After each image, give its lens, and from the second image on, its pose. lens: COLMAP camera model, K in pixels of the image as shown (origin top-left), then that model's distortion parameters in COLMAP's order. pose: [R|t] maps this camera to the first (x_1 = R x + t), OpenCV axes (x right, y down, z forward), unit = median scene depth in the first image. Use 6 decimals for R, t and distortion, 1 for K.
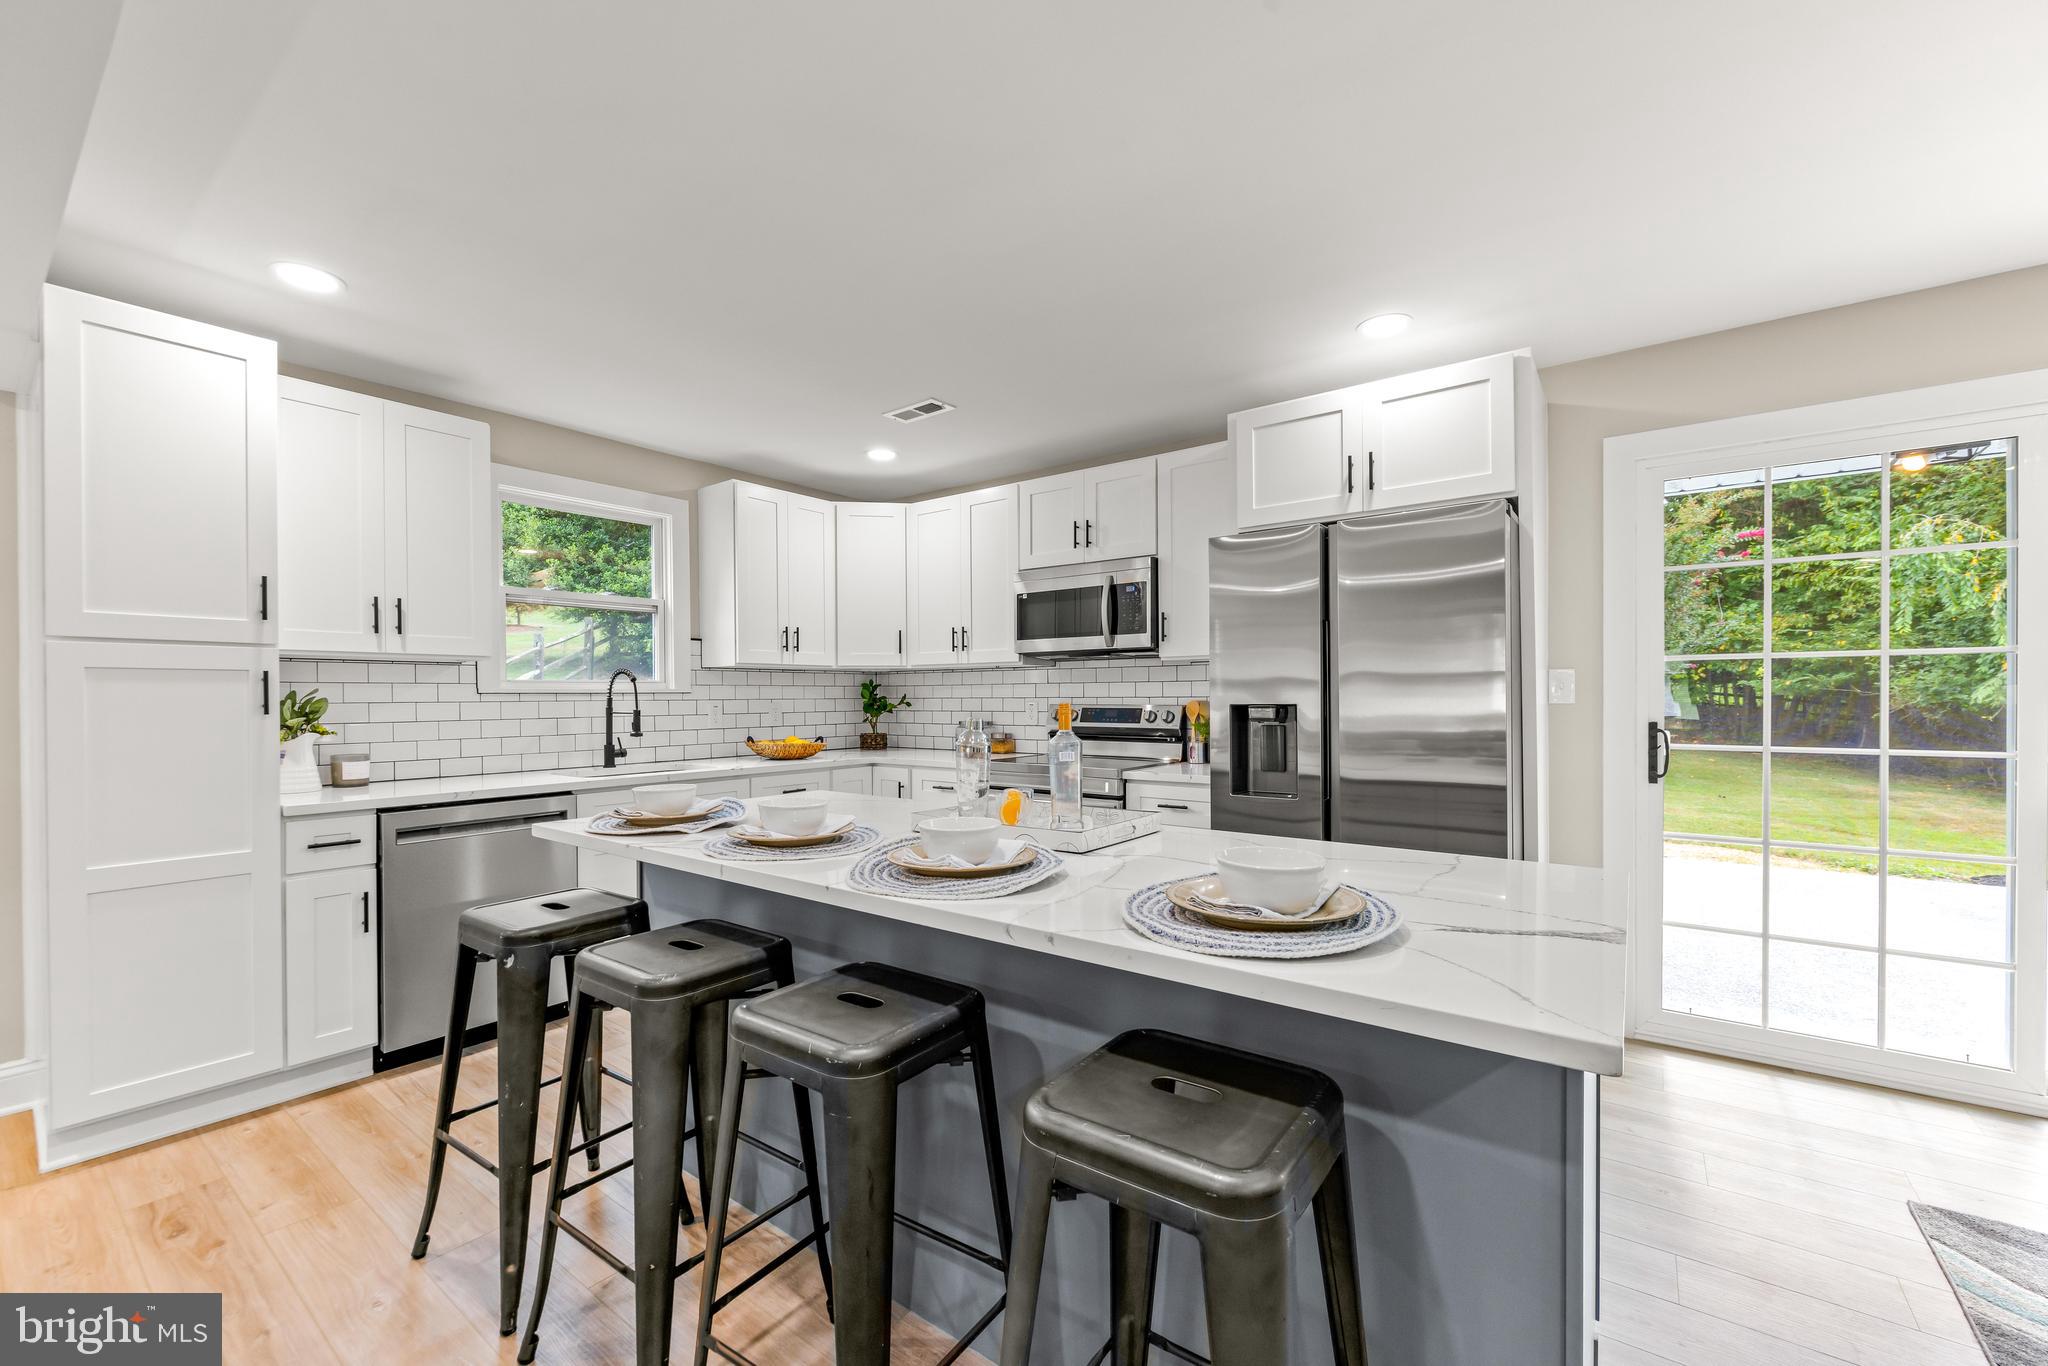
lens RADIAL K [[825.7, 0, 1020.2], [0, 825.7, 702.9], [0, 0, 1]] dist [-0.002464, -0.000054]
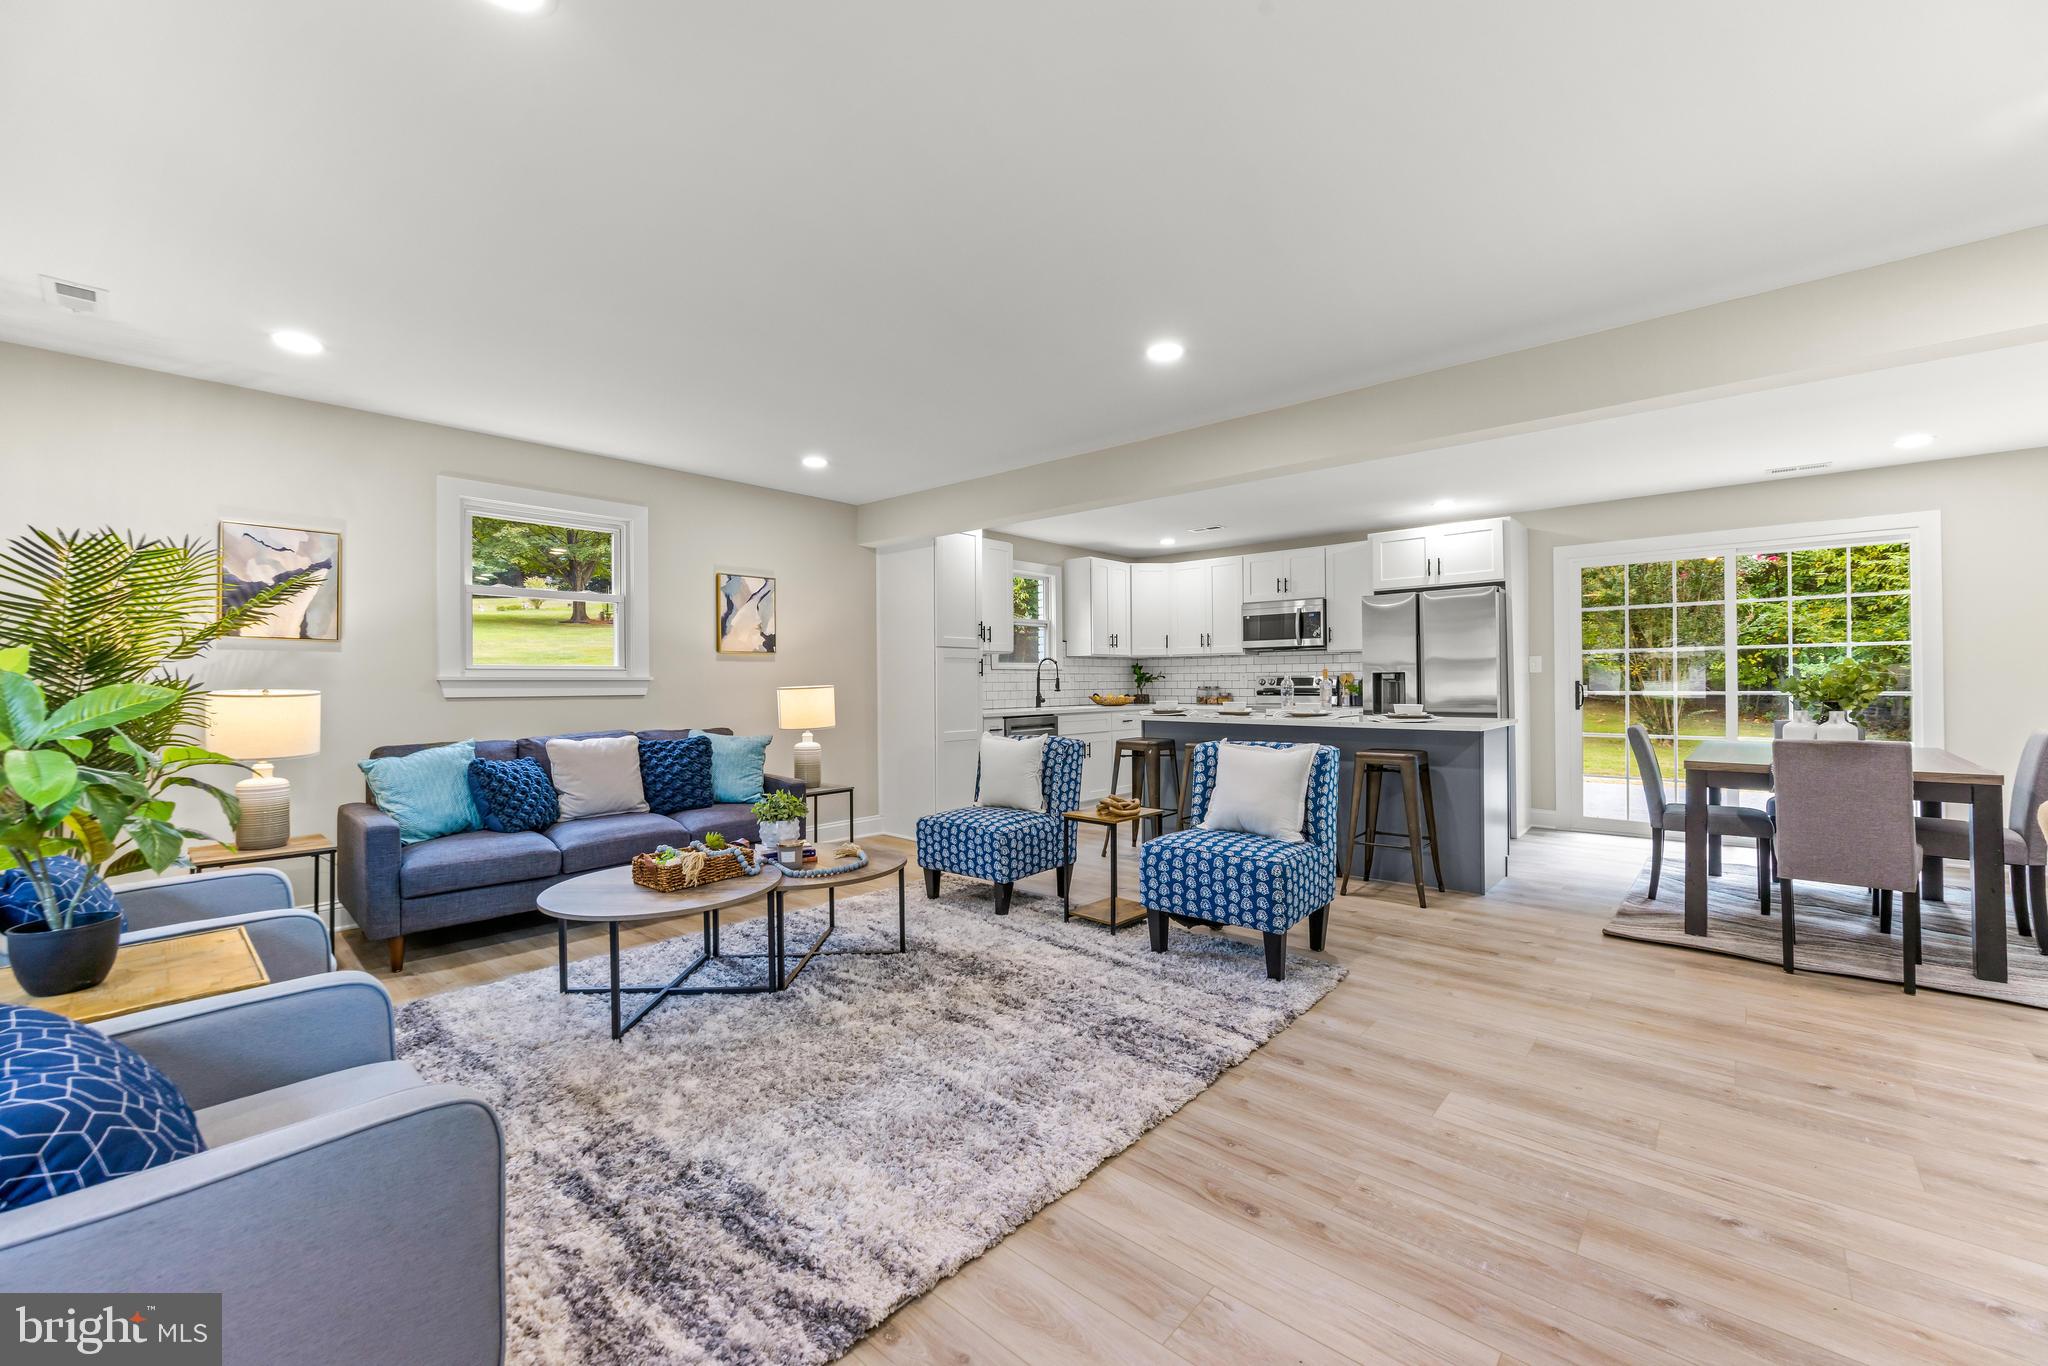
lens RADIAL K [[818.7, 0, 1021.4], [0, 818.7, 679.6], [0, 0, 1]] dist [-0.000849, -0.000008]
pose [[0.996487, -0.000959, -0.083741, -0.374199], [0.000022, 0.999937, -0.011188, 0.033446], [0.083747, 0.011147, 0.996425, -0.942341]]
